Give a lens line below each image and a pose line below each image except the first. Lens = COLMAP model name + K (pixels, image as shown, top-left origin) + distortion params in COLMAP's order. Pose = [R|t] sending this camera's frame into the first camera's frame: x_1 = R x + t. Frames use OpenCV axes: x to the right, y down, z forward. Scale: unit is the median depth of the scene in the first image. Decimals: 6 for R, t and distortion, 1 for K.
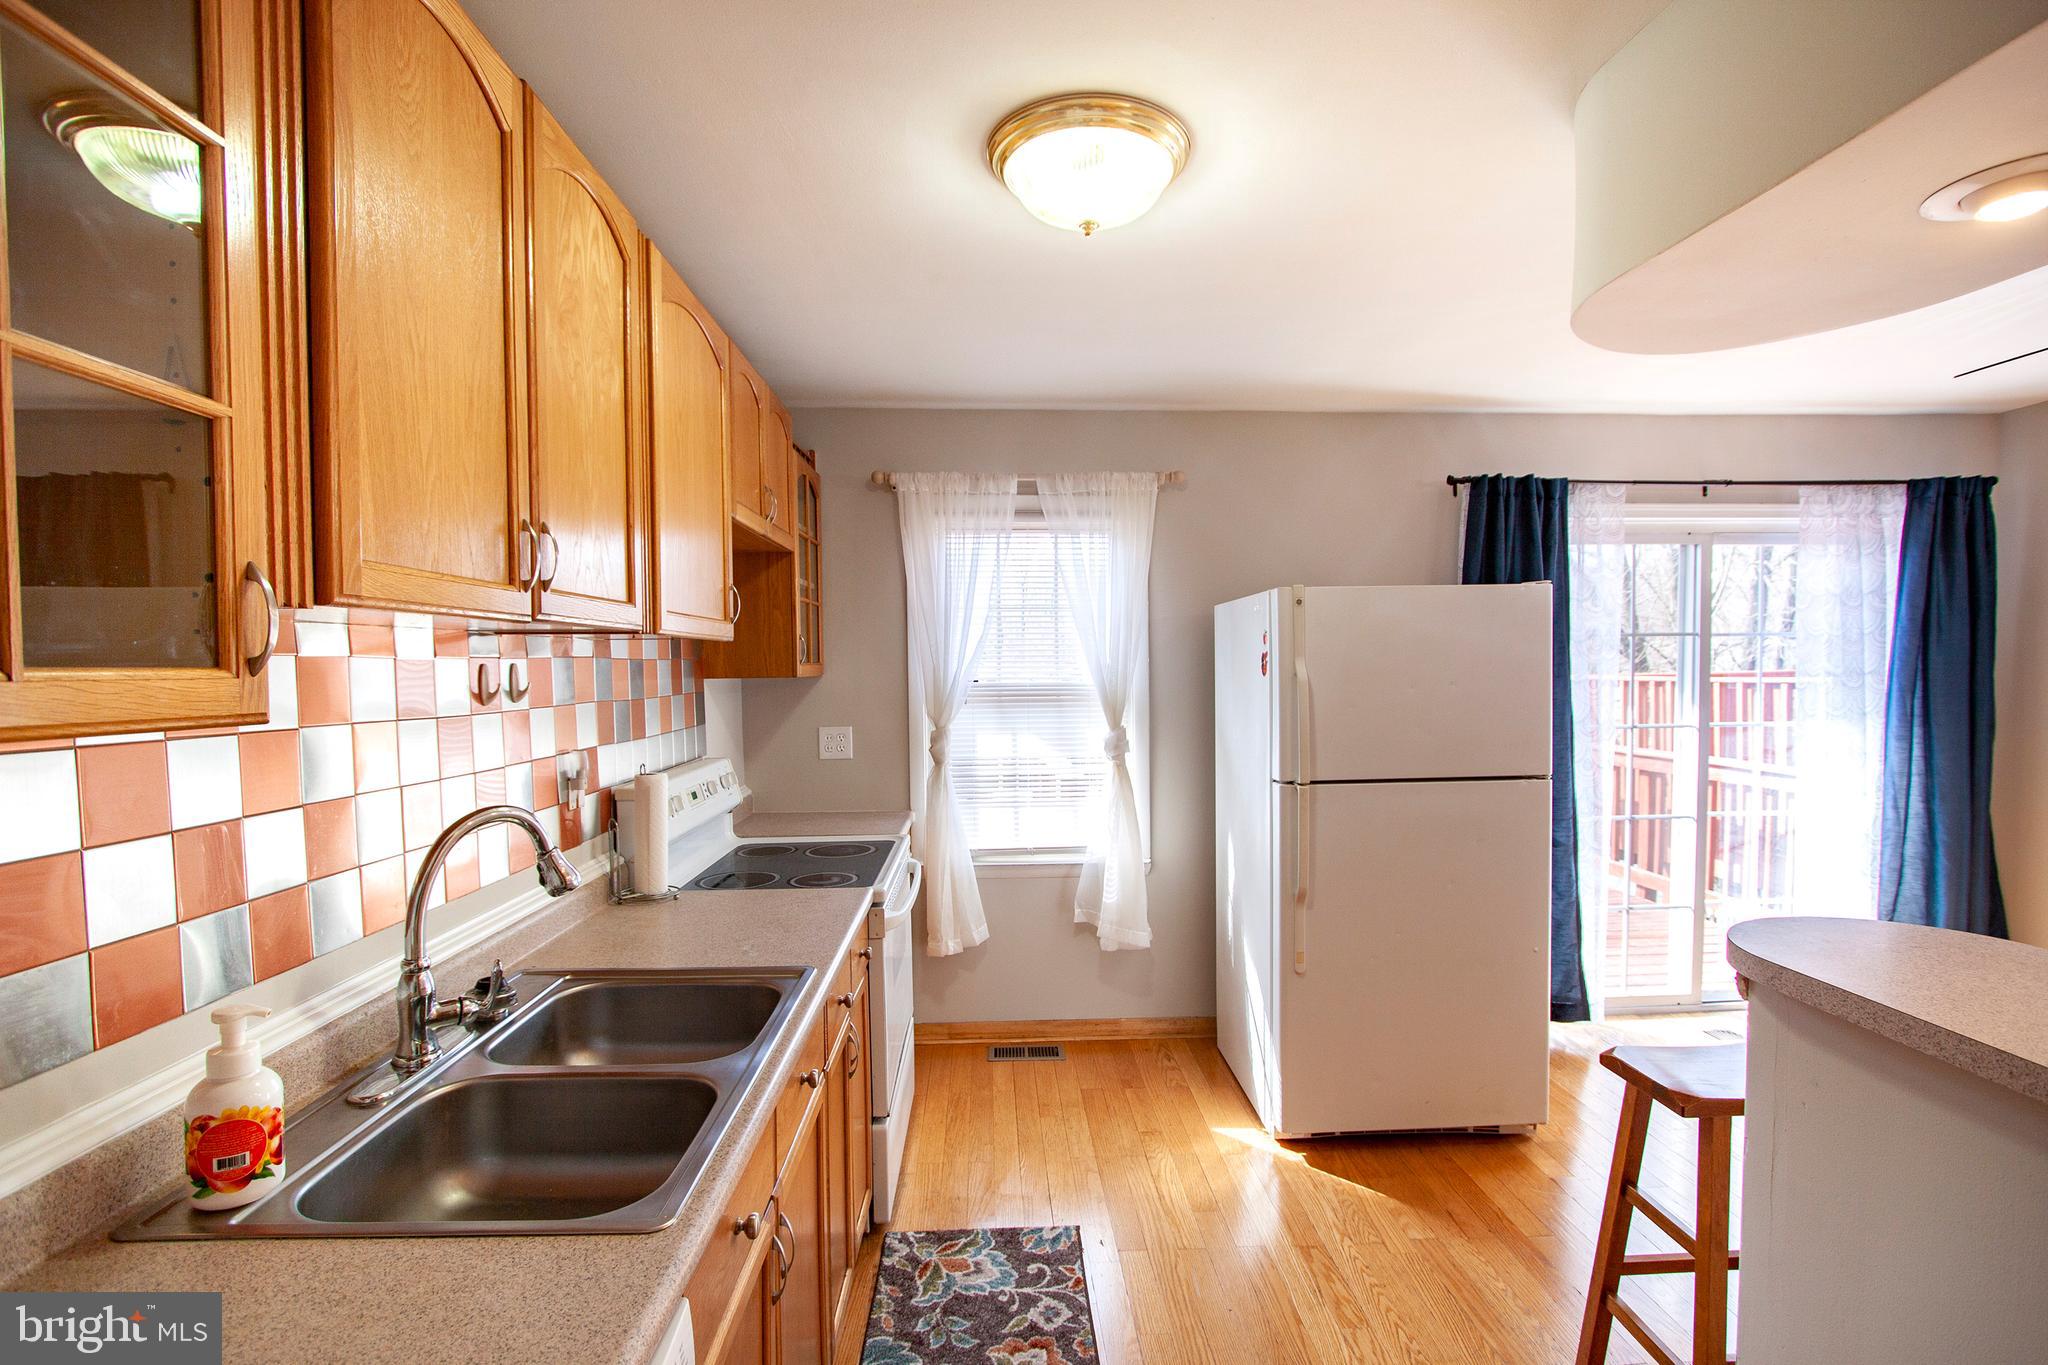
lens RADIAL K [[943.4, 0, 1031.2], [0, 943.4, 690.7], [0, 0, 1]] dist [-0.011933, 0.001928]
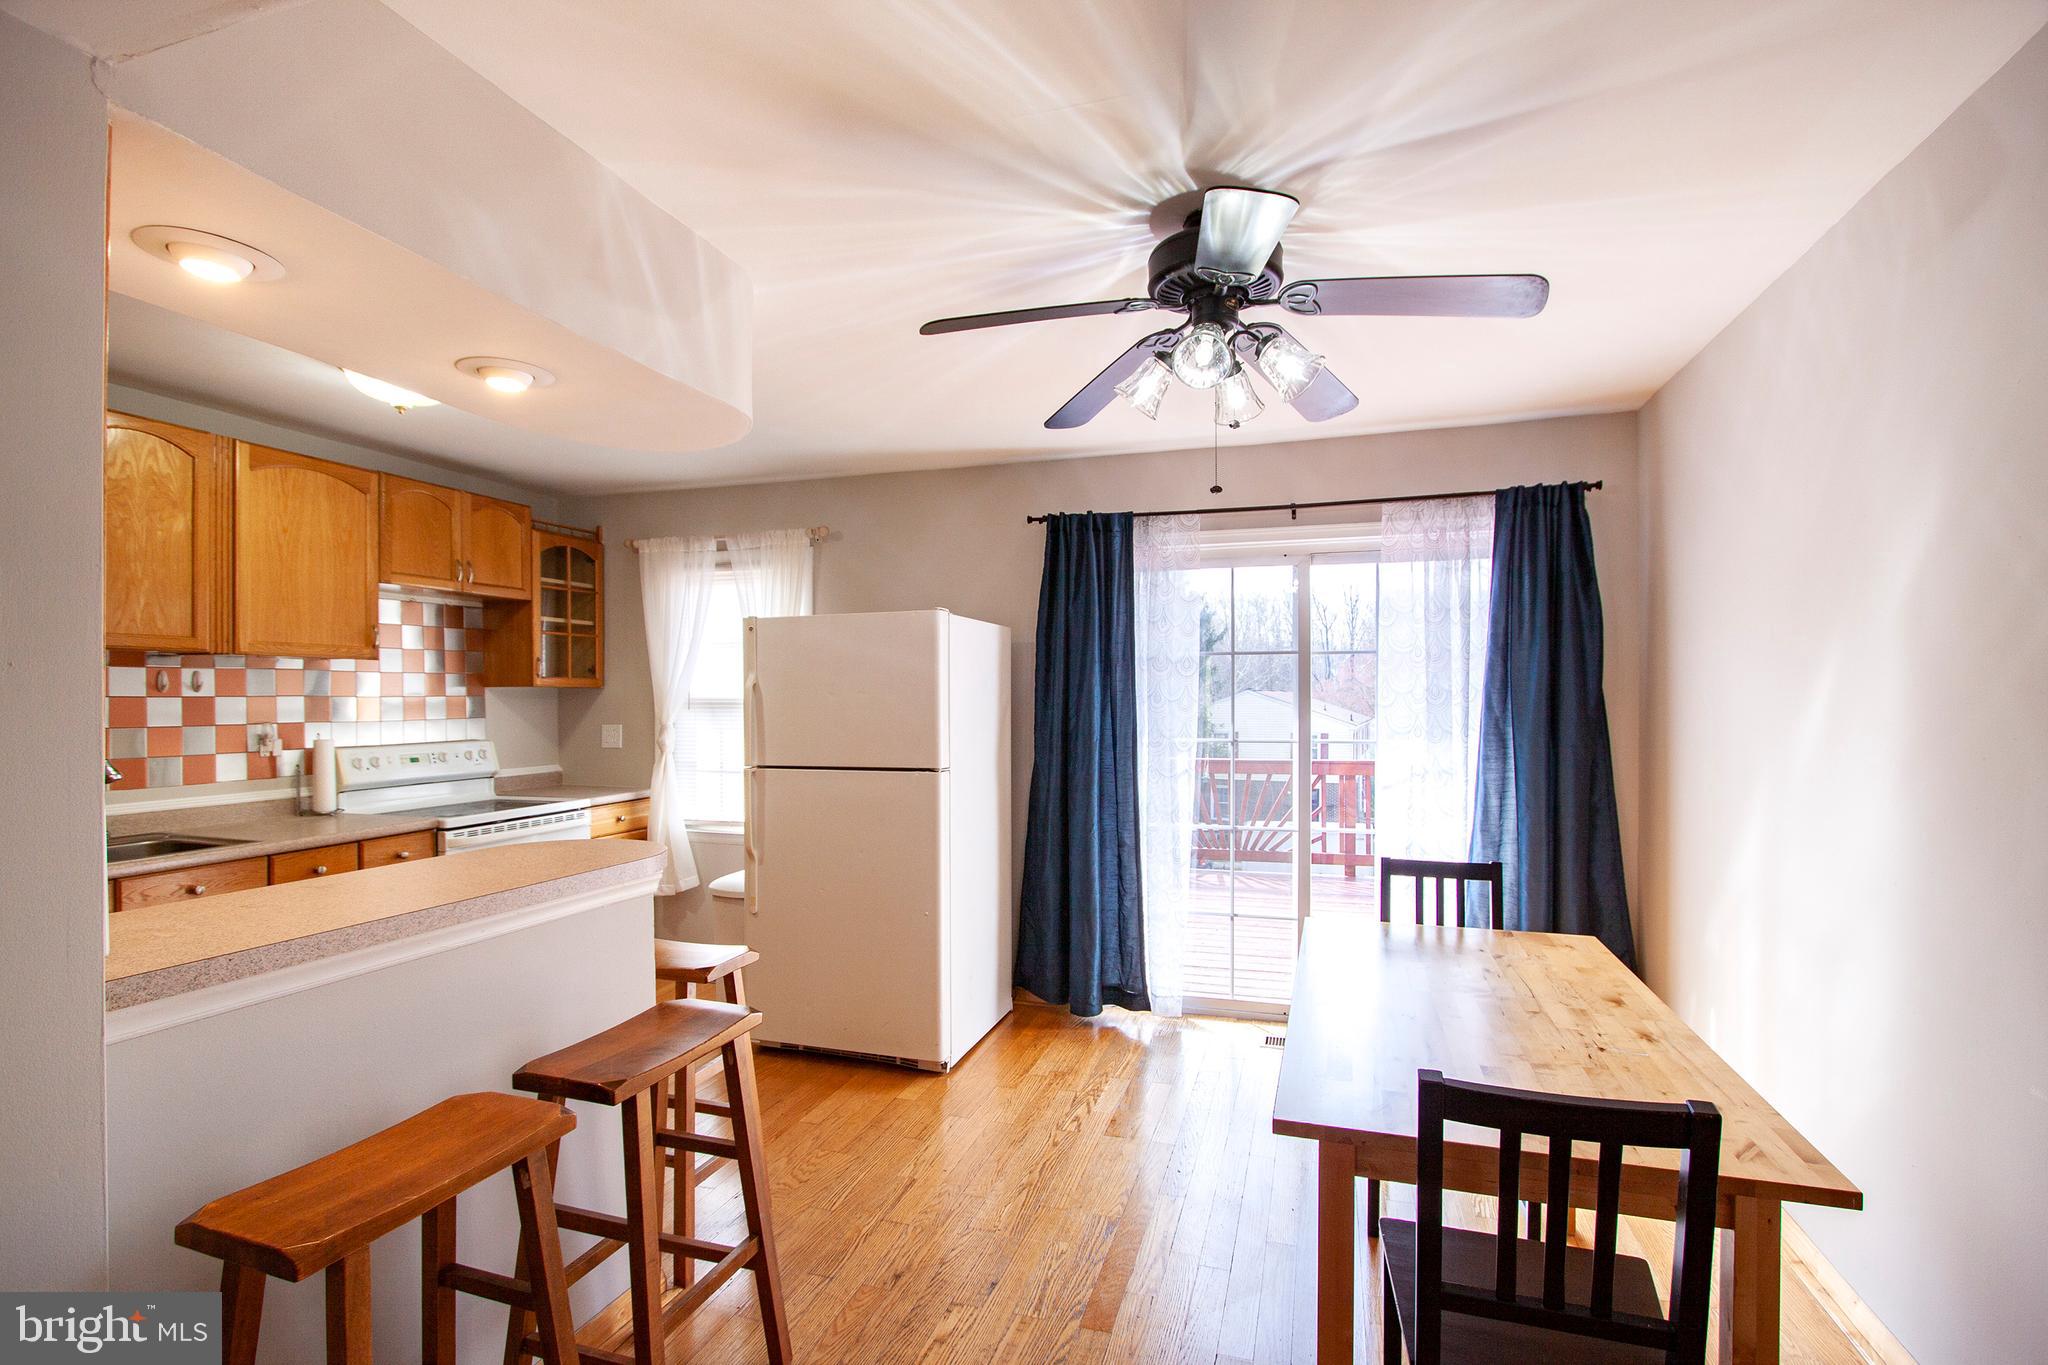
lens RADIAL K [[943.4, 0, 1034.2], [0, 943.4, 691.2], [0, 0, 1]] dist [-0.011933, 0.001928]
pose [[0.934659, 0.006801, -0.355481, 0.861046], [-0.017654, 0.999472, -0.027294, 0.016182], [0.355107, 0.031786, 0.934285, -0.068391]]
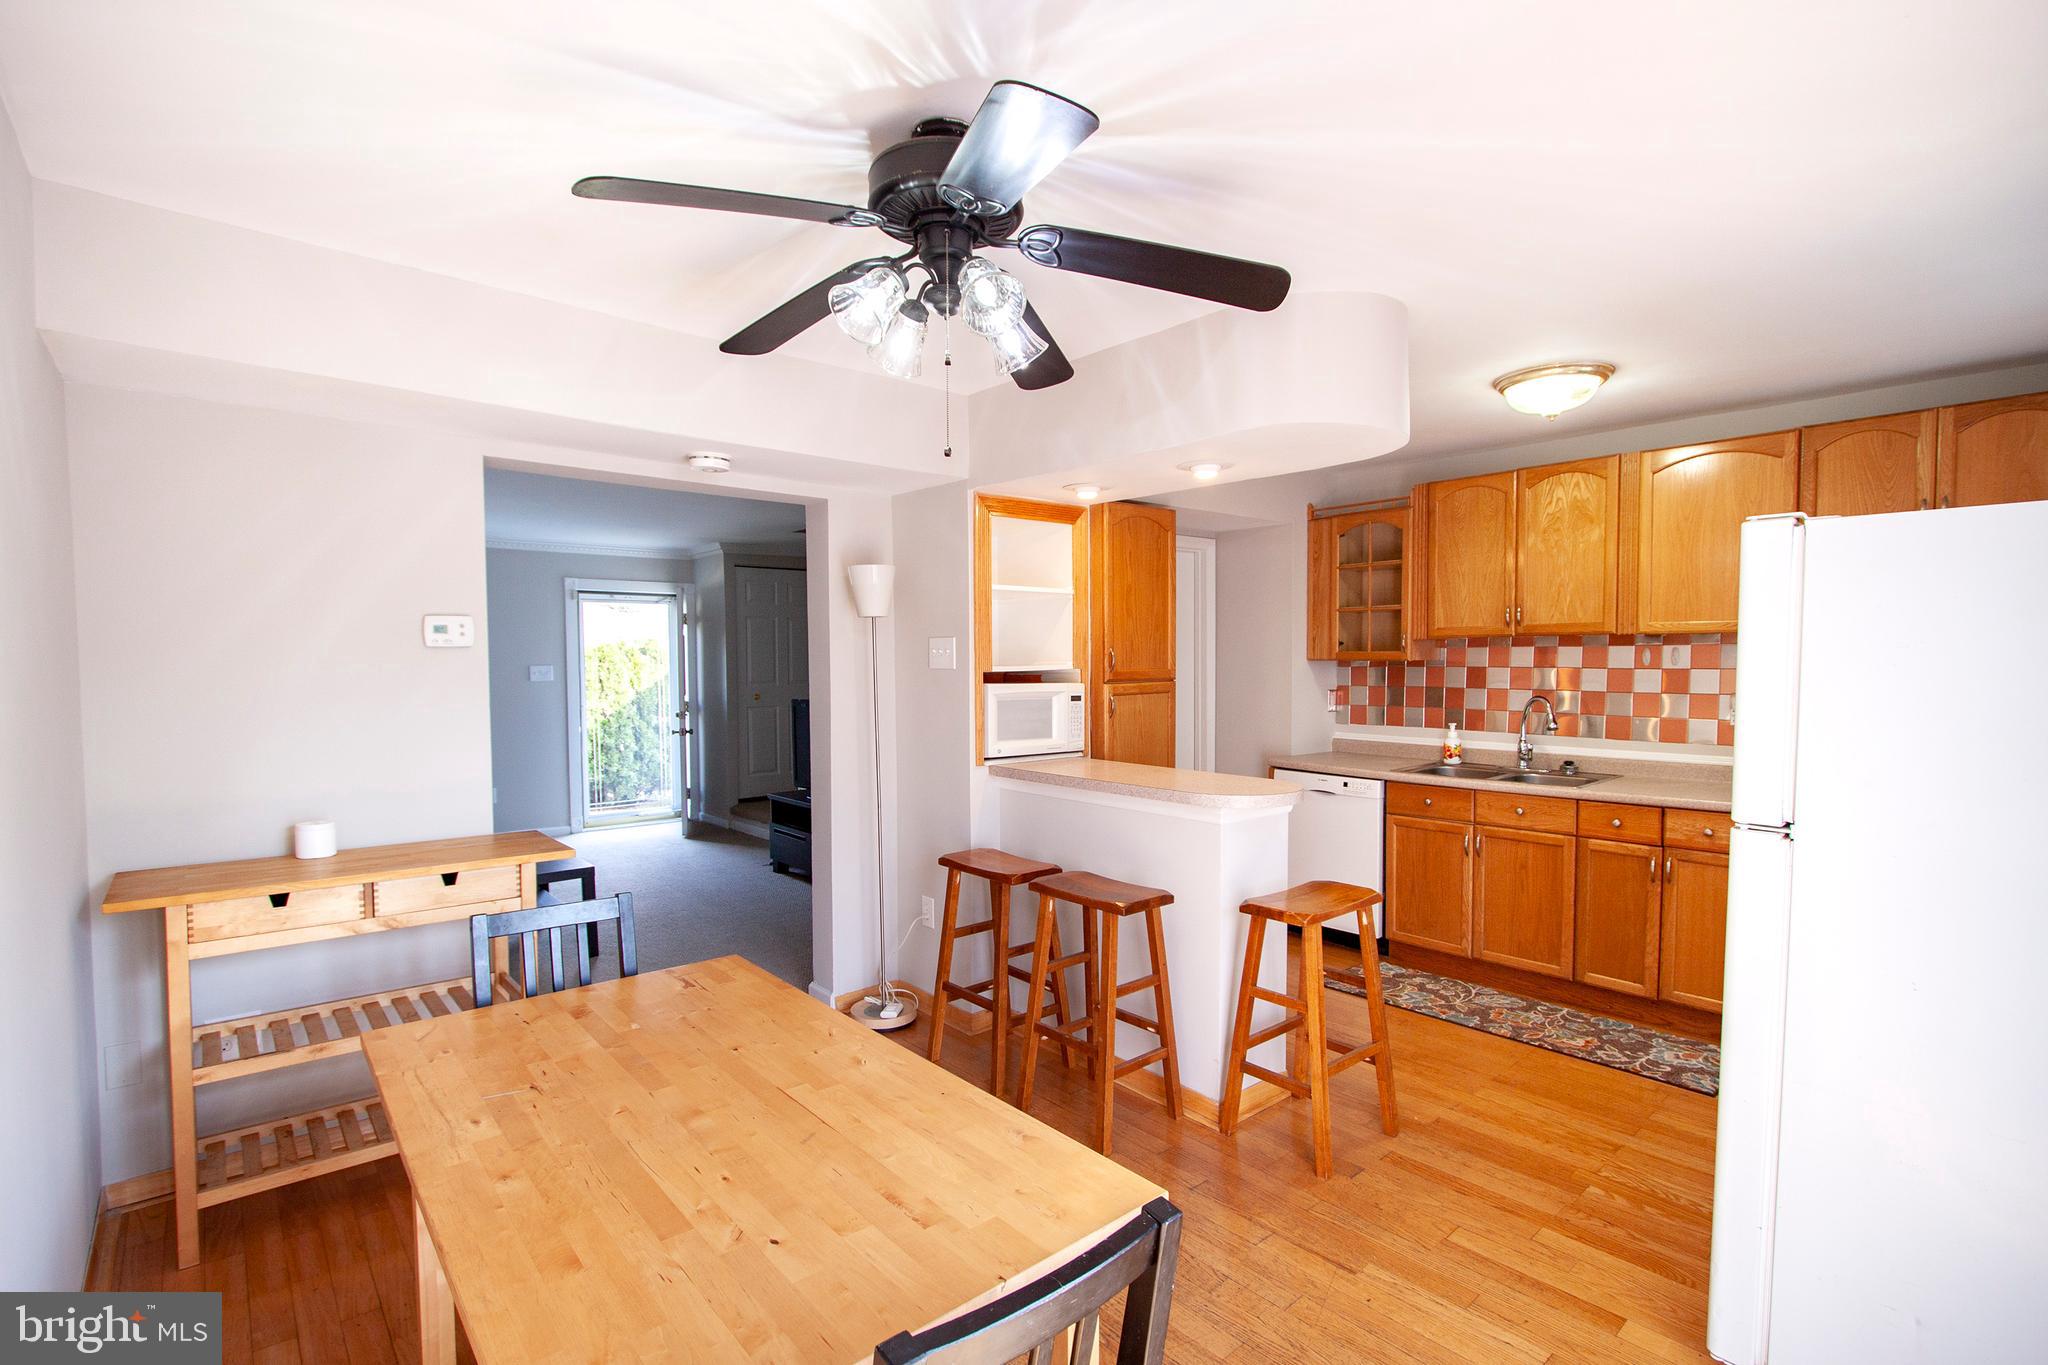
lens RADIAL K [[943.4, 0, 1036.5], [0, 943.4, 689.5], [0, 0, 1]] dist [-0.011933, 0.001928]
pose [[-0.789540, 0.027053, -0.613103, 1.036968], [-0.010083, 0.998321, 0.057035, -0.021888], [0.613617, 0.051214, -0.787942, 0.949867]]
